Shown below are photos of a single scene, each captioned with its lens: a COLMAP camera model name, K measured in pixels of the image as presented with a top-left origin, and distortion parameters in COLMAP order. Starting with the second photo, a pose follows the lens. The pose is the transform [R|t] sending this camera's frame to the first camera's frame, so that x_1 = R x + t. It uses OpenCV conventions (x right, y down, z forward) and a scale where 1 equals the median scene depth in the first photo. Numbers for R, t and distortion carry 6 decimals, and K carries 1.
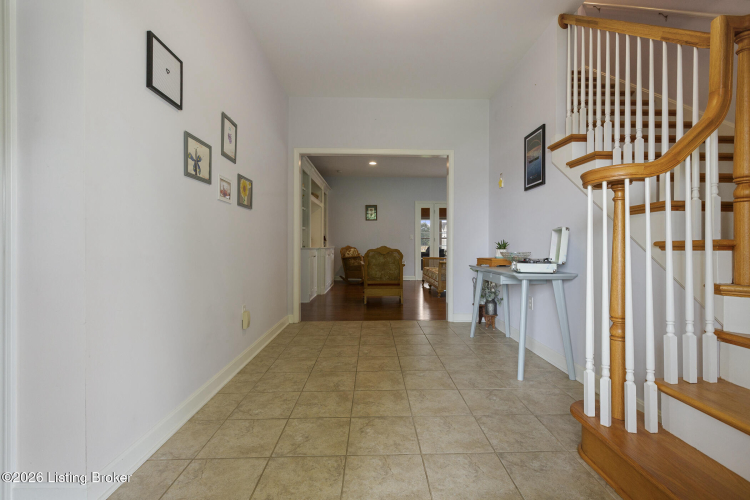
lens RADIAL K [[341.6, 0, 375.2], [0, 341.6, 244.8], [0, 0, 1]] dist [0.005155, -0.001203]
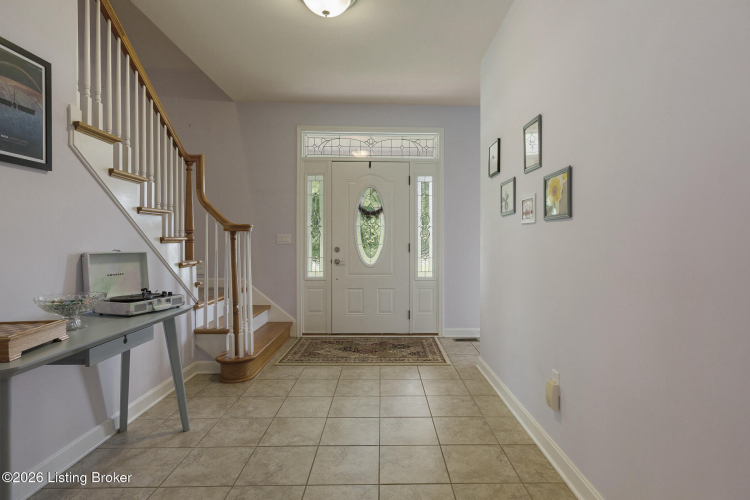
lens RADIAL K [[366.9, 0, 374.9], [0, 366.9, 247.2], [0, 0, 1]] dist [-0.000131, -0.000008]
pose [[-0.999652, -0.004549, 0.025997, -0.075028], [-0.004293, 0.999942, 0.009897, -0.080400], [-0.026041, 0.009781, -0.999613, 2.124729]]
